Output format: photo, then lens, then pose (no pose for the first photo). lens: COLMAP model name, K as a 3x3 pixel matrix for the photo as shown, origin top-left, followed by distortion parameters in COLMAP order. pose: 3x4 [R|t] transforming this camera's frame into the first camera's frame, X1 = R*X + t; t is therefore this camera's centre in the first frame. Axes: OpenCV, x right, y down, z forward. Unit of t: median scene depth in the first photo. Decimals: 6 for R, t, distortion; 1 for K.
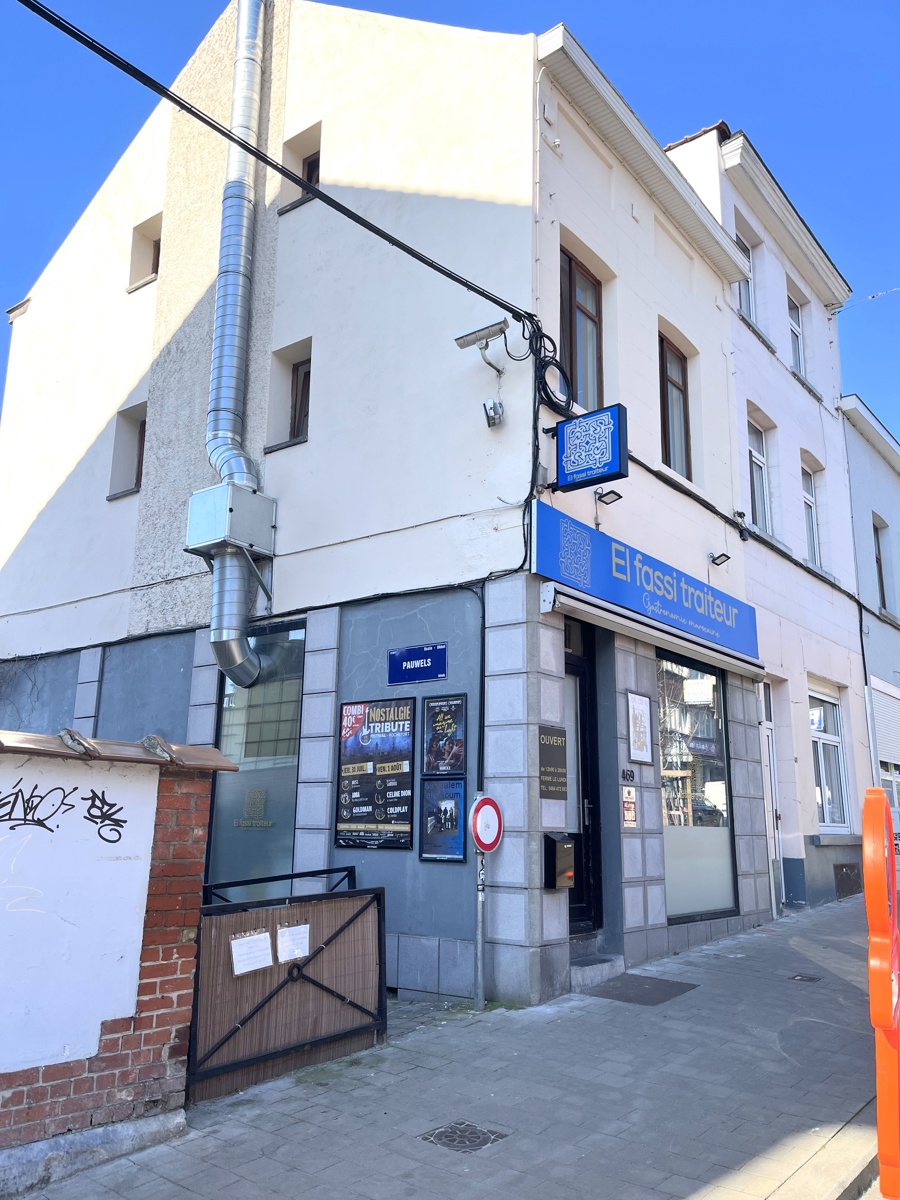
lens RADIAL K [[908.2, 0, 431.3], [0, 908.2, 606.9], [0, 0, 1]] dist [0.074169, -0.110258]
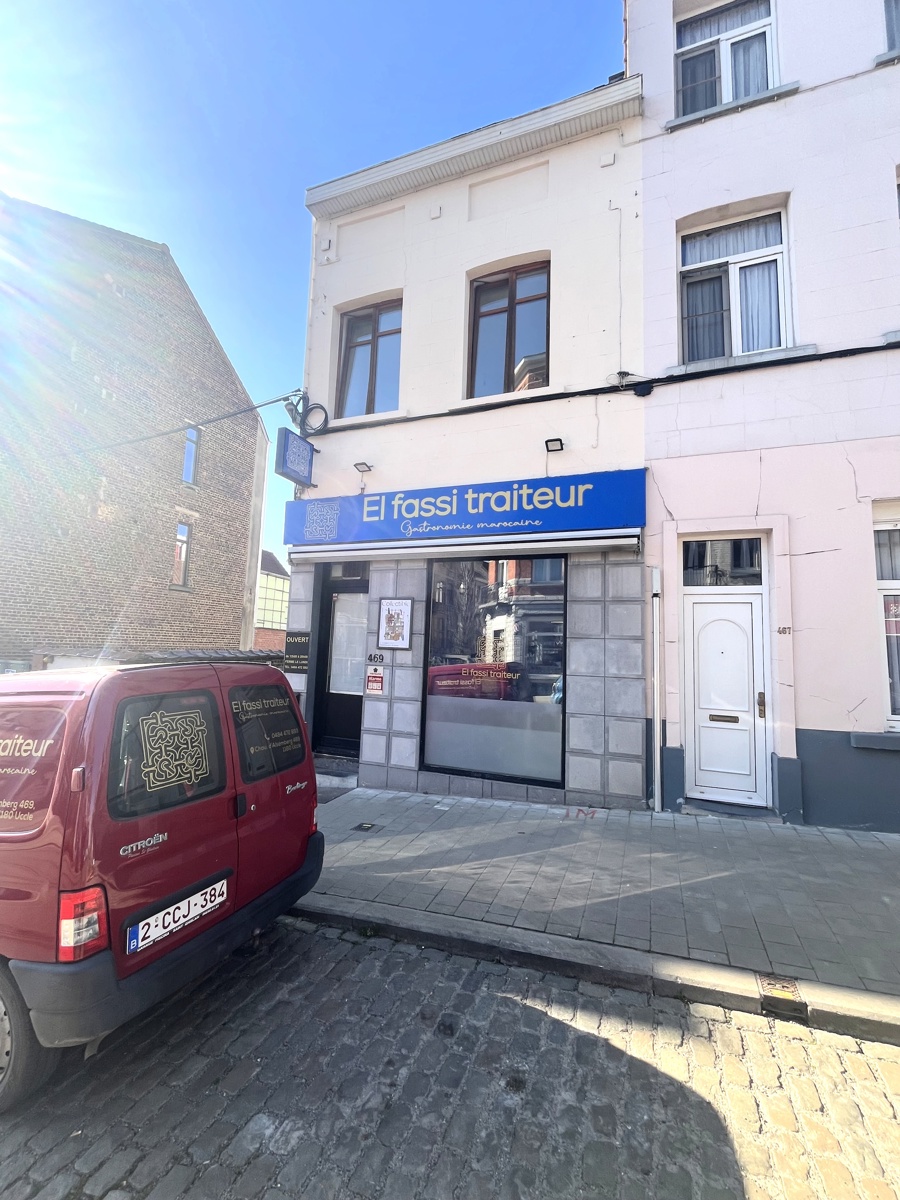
lens RADIAL K [[490.1, 0, 450.0], [0, 490.1, 600.0], [0, 0, 1]] dist [0.000385, 0.000029]
pose [[0.329565, -0.109967, -0.937707, 0.996825], [0.189816, 0.980631, -0.048288, 0.157148], [0.924855, -0.162078, 0.344055, 0.873750]]
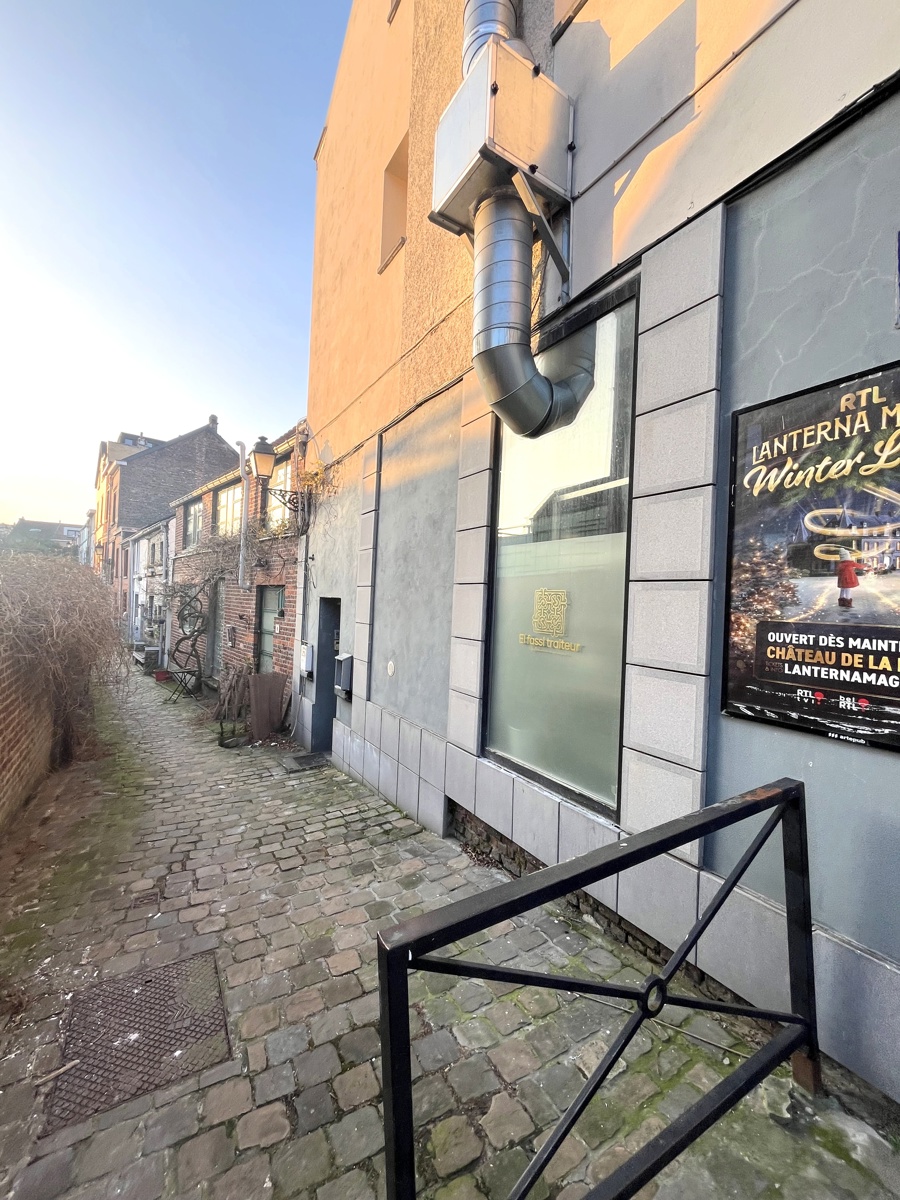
lens RADIAL K [[484.1, 0, 447.4], [0, 484.1, 594.5], [0, 0, 1]] dist [-0.000565, -0.000019]
pose [[0.923779, 0.017955, -0.382505, -0.143374], [0.063178, 0.978065, 0.198489, 0.145207], [0.377678, -0.207526, 0.902381, 0.739560]]
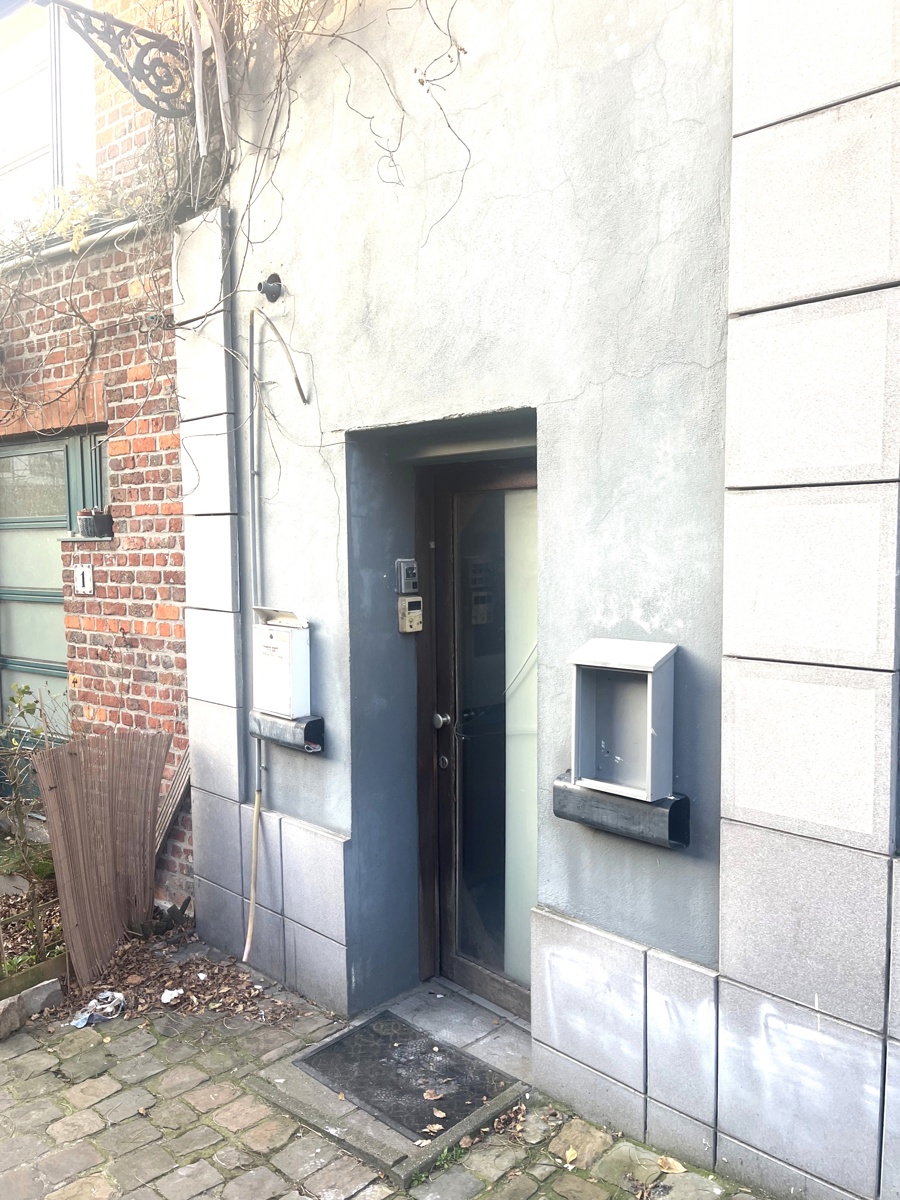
lens RADIAL K [[906.0, 0, 469.3], [0, 906.0, 605.4], [0, 0, 1]] dist [0.067657, -0.116385]
pose [[0.988712, -0.012822, -0.149276, -0.556366], [0.059082, 0.948960, 0.309812, 0.254133], [0.137684, -0.315134, 0.939007, 1.019009]]
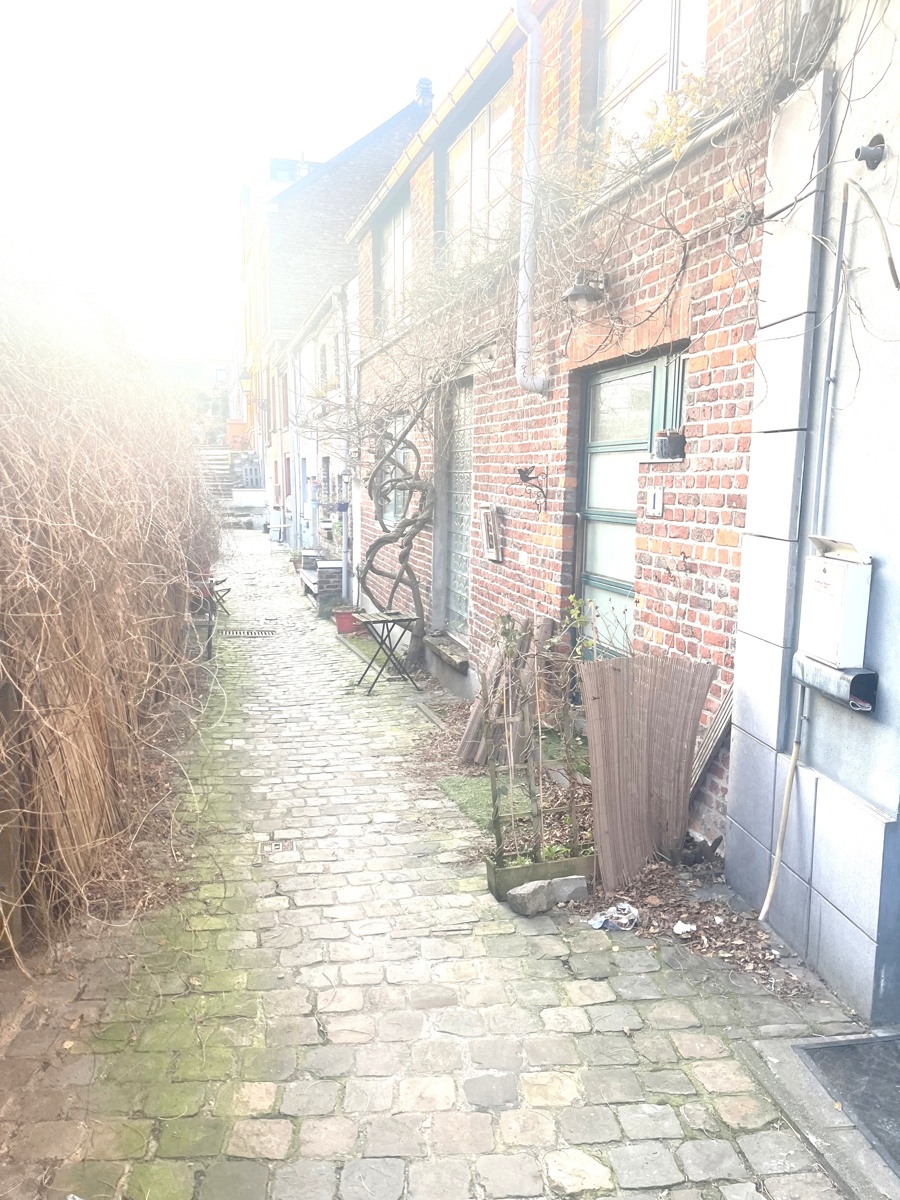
lens RADIAL K [[908.2, 0, 431.3], [0, 908.2, 606.9], [0, 0, 1]] dist [0.074169, -0.110258]
pose [[0.663186, 0.103744, -0.741230, -0.540582], [0.177365, 0.940354, 0.290304, 0.272254], [0.727135, -0.323994, 0.605229, 1.056094]]
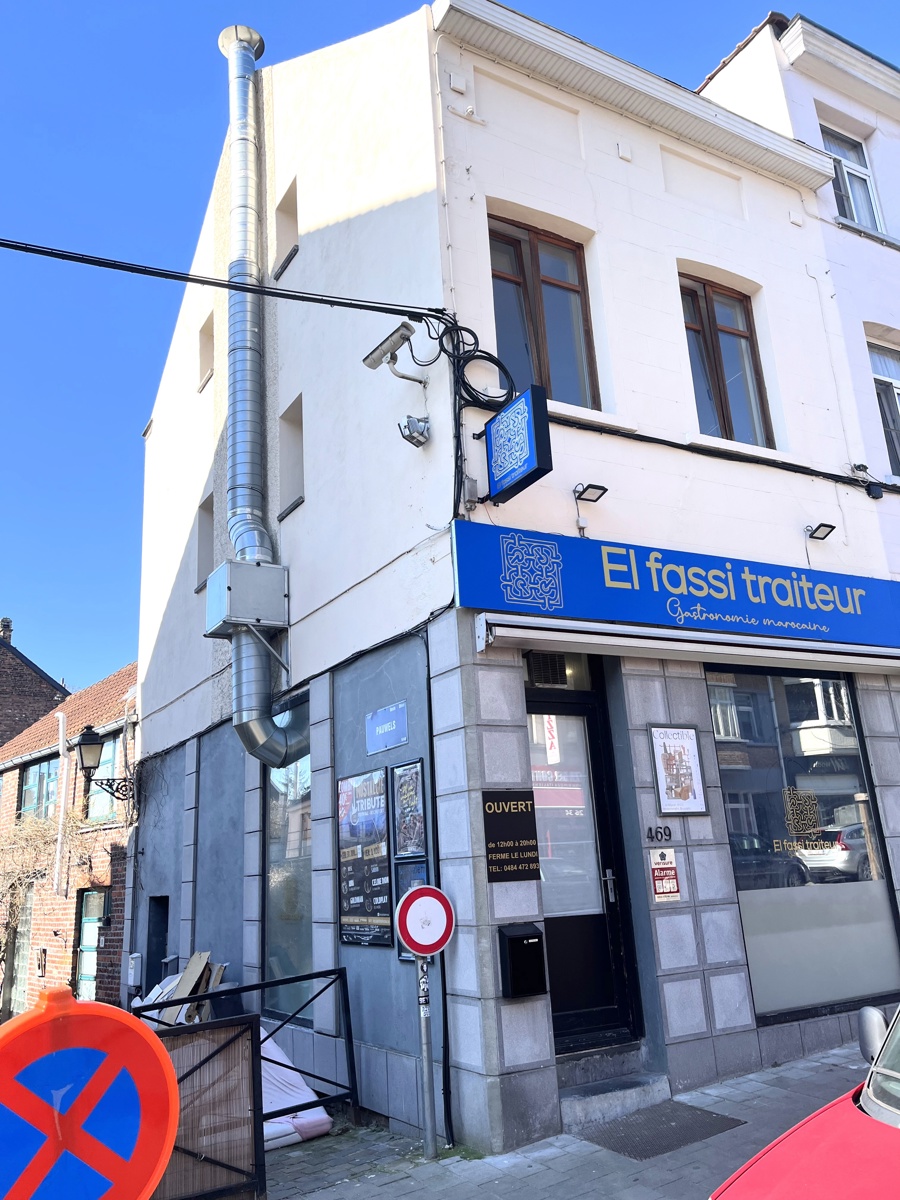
lens RADIAL K [[900.7, 0, 440.6], [0, 900.7, 593.2], [0, 0, 1]] dist [0.057928, -0.061290]
pose [[0.921820, -0.177342, -0.344670, 0.353930], [0.159706, 0.983986, -0.079154, 0.012149], [0.353187, 0.017920, 0.935381, 0.201331]]
